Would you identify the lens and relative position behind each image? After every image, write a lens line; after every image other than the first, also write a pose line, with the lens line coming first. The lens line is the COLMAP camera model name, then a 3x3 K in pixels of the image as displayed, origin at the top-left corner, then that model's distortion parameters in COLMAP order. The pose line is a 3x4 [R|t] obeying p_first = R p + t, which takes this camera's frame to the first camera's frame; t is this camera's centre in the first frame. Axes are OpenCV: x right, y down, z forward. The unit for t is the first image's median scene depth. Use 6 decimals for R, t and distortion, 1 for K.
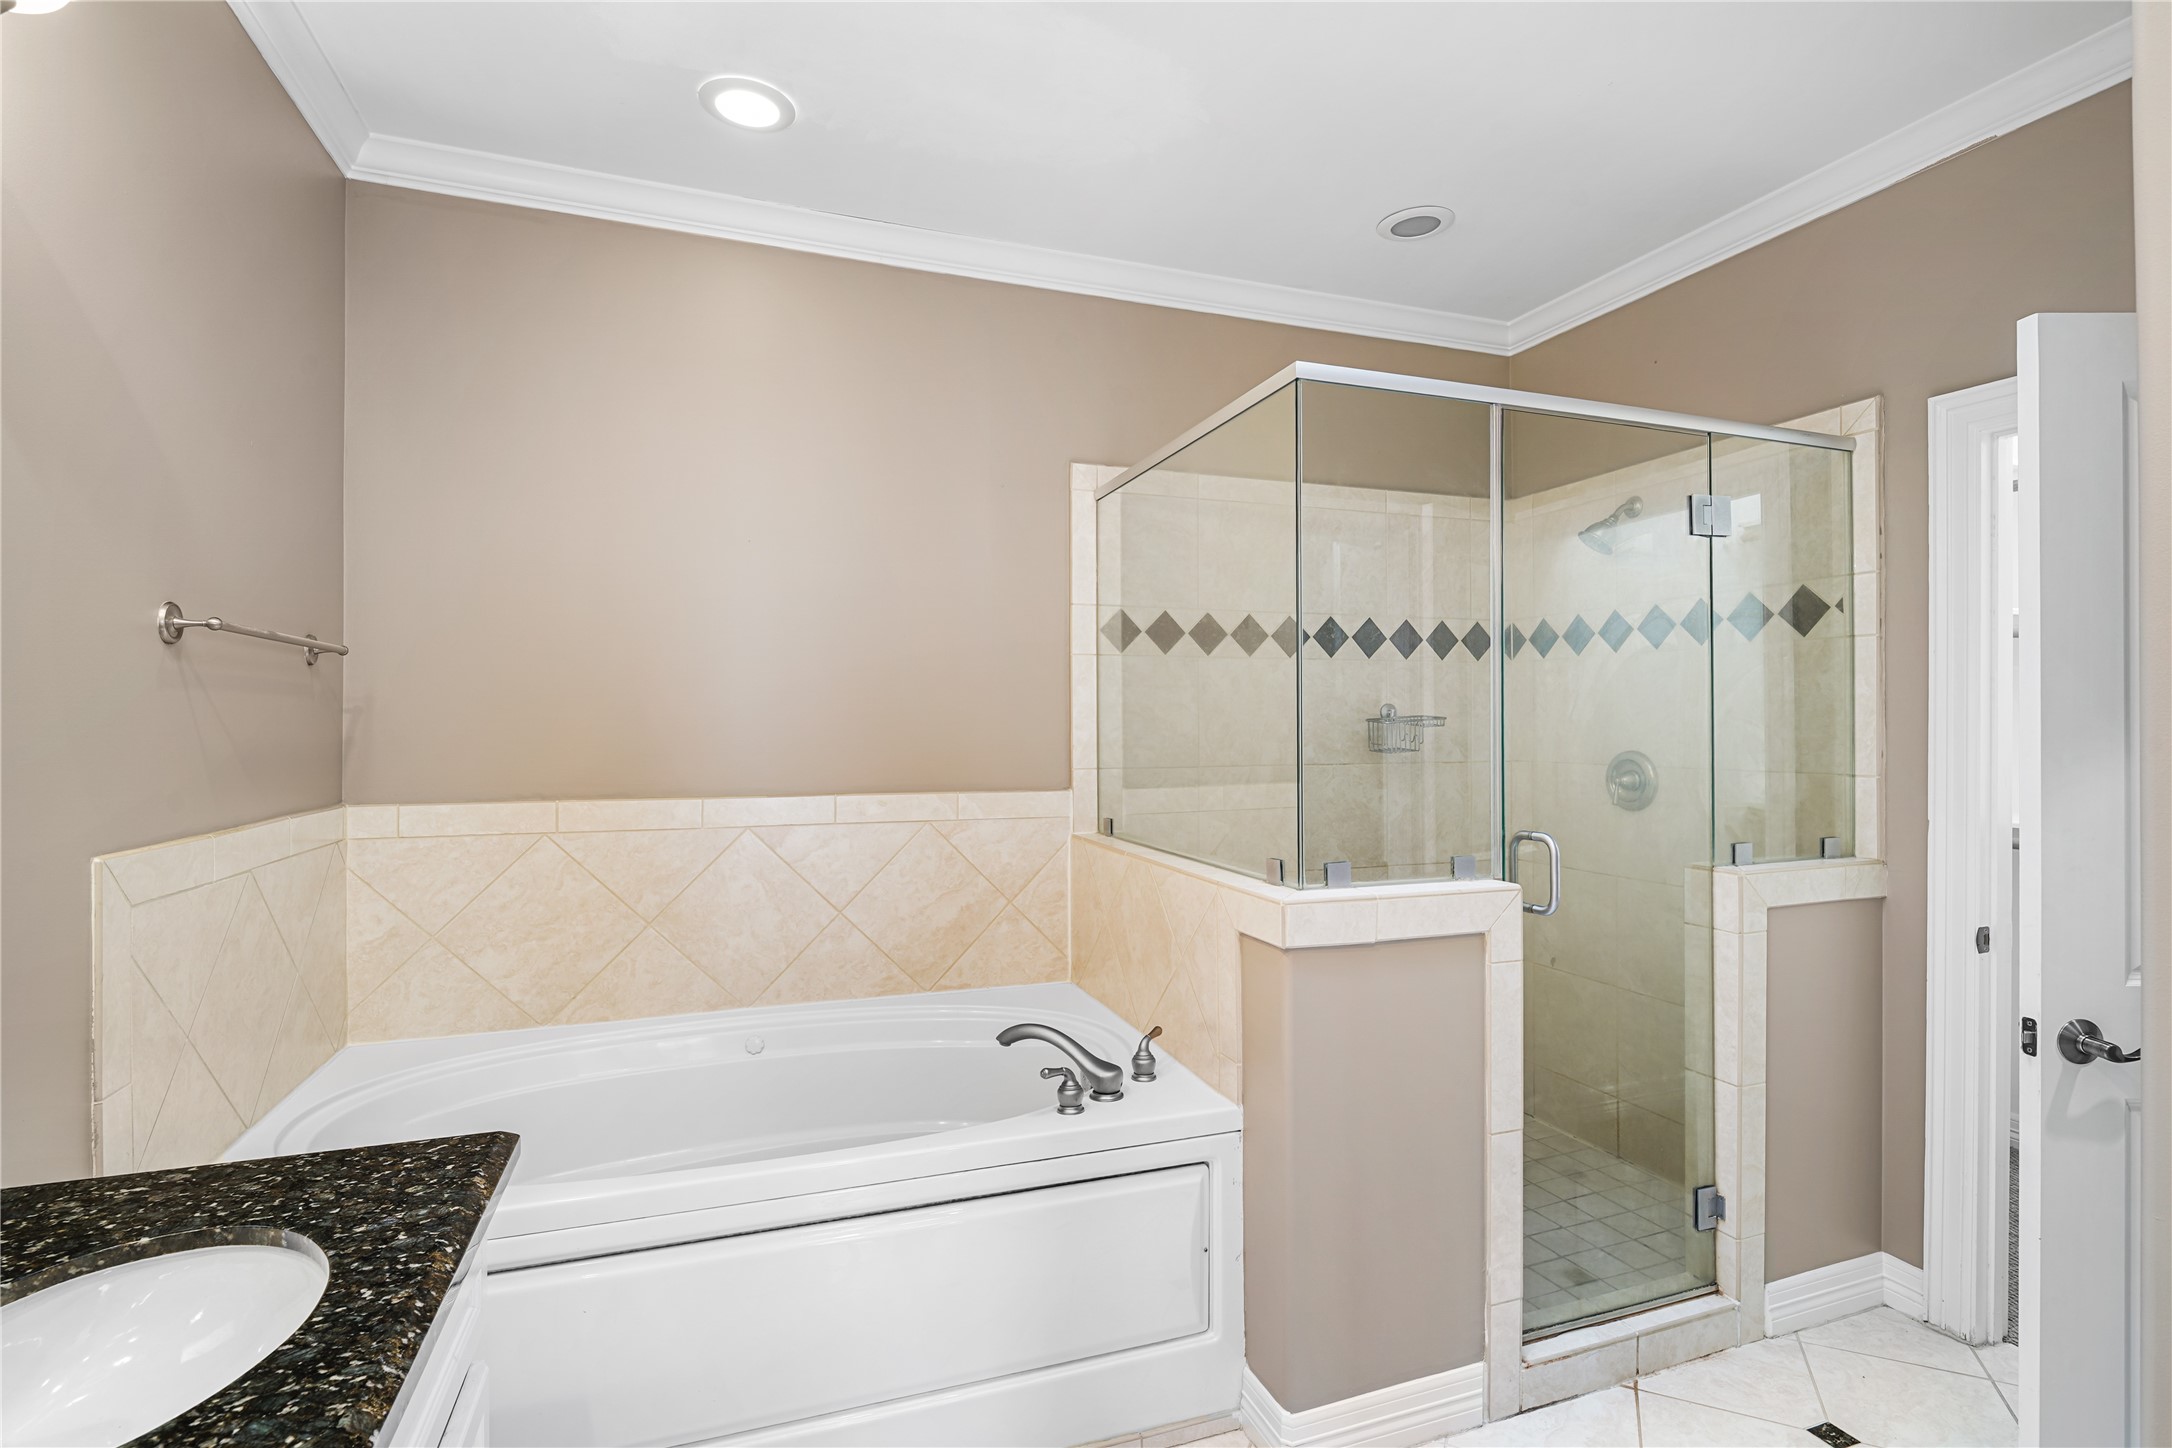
lens RADIAL K [[1026.7, 0, 1089.1], [0, 1026.7, 717.5], [0, 0, 1]] dist [-0.001459, -0.000731]
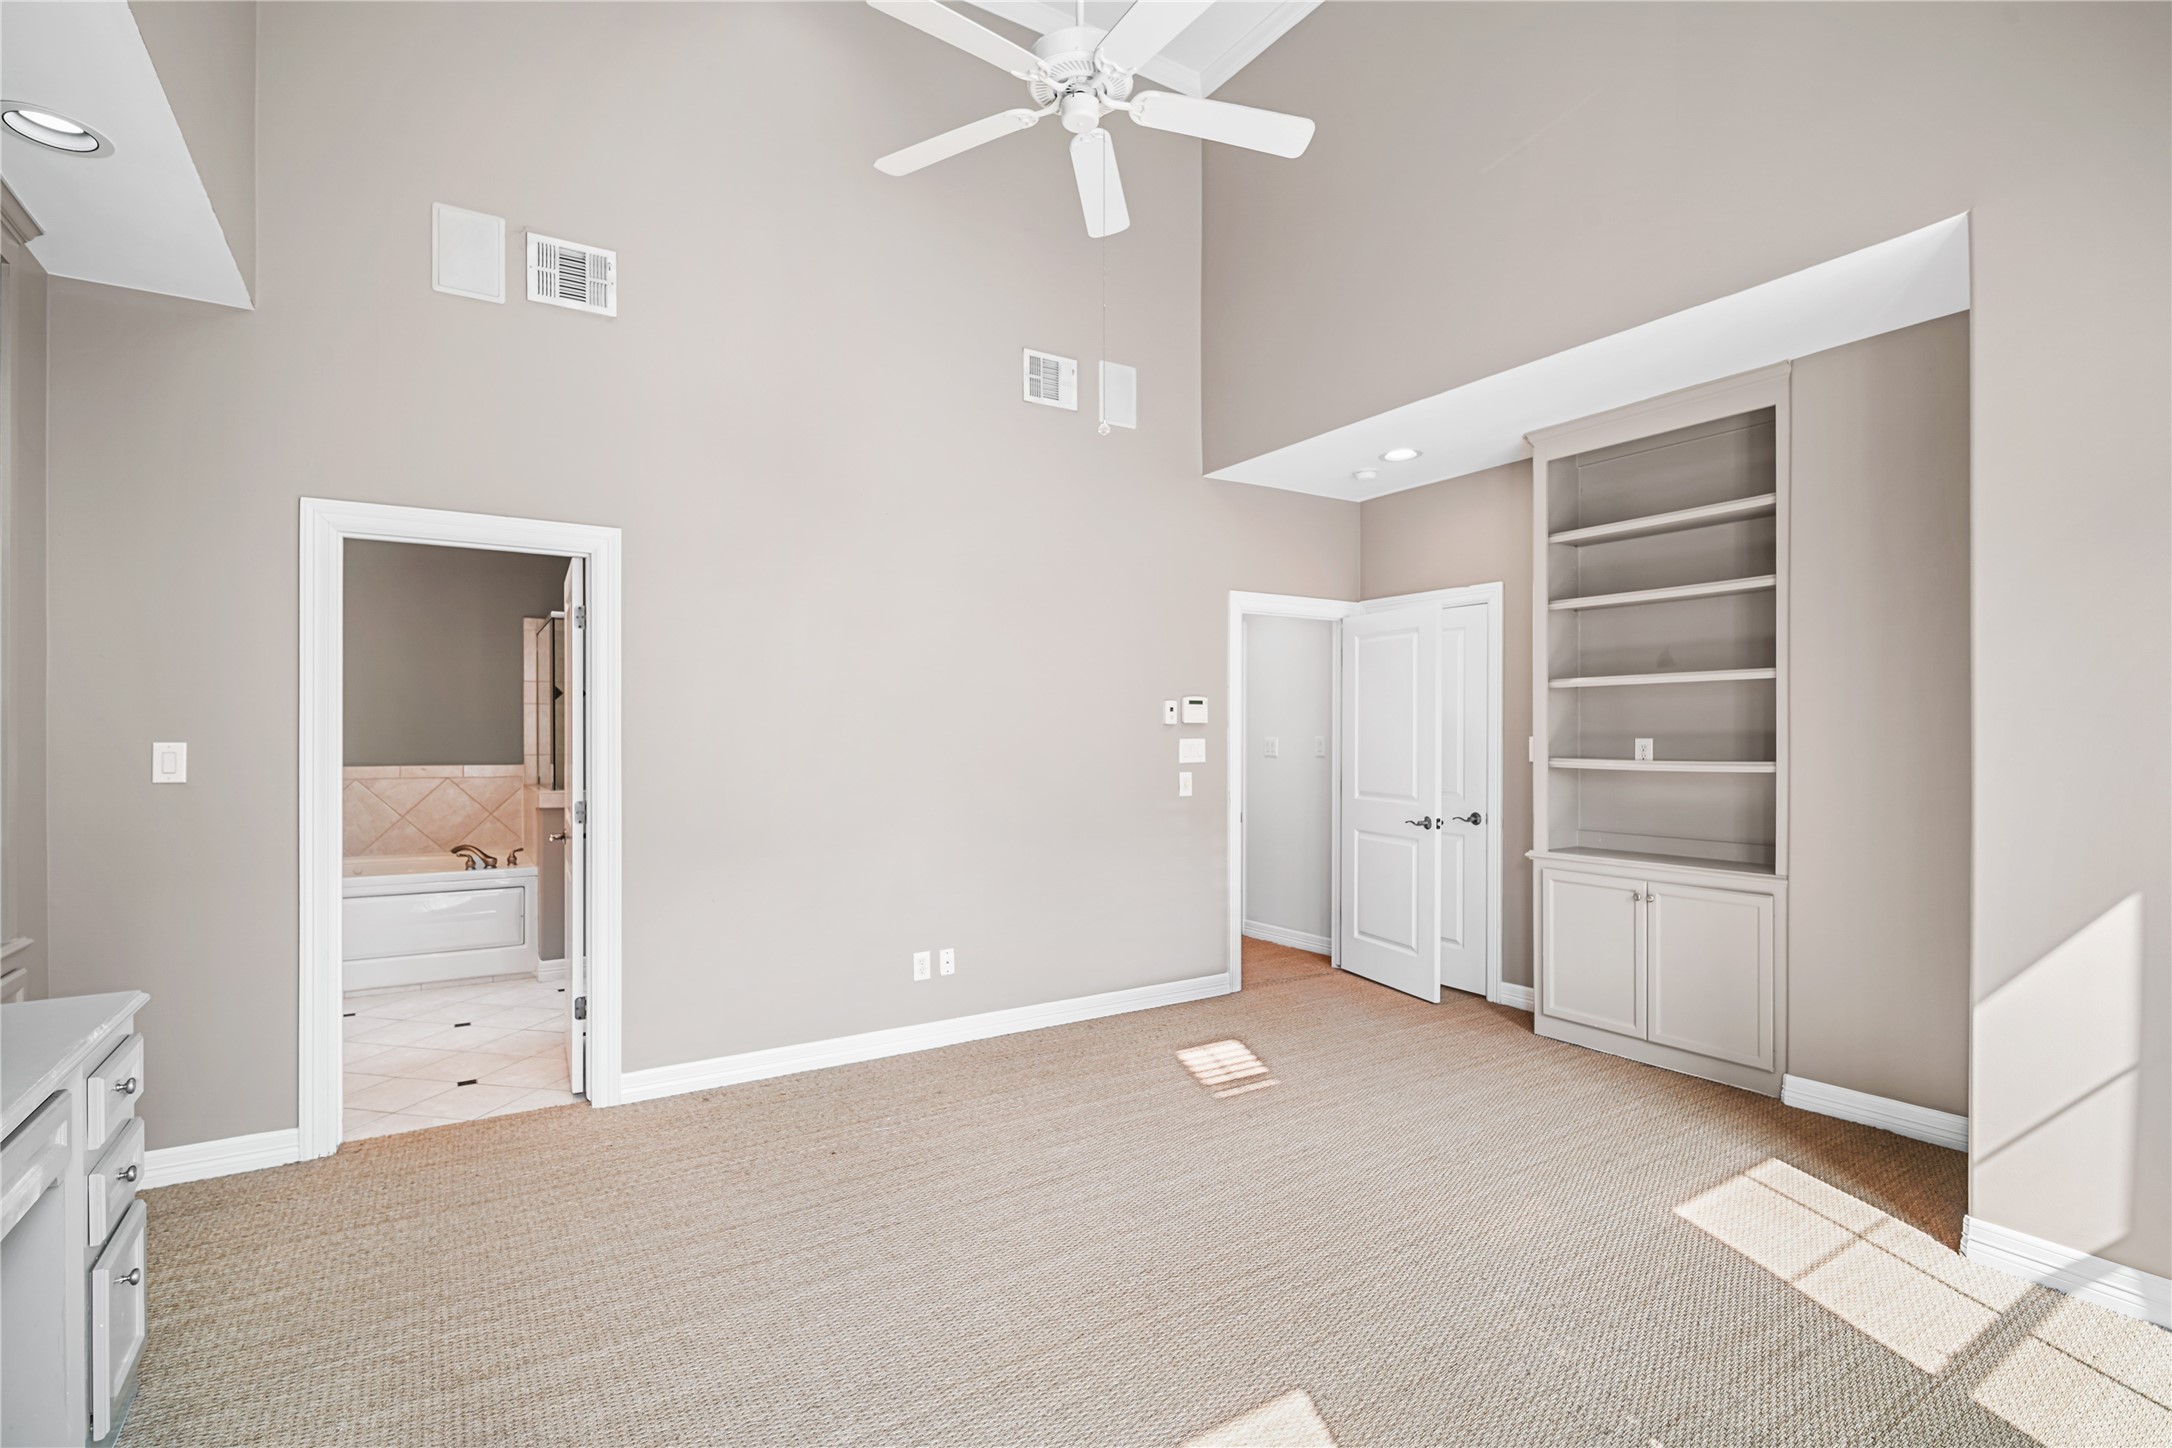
lens RADIAL K [[1026.7, 0, 1082.2], [0, 1026.7, 731.8], [0, 0, 1]] dist [-0.001459, -0.000731]
pose [[0.979328, -0.004970, 0.202216, 0.779187], [0.006396, 0.999959, -0.006398, 0.023832], [-0.202176, 0.007559, 0.979320, -1.548181]]
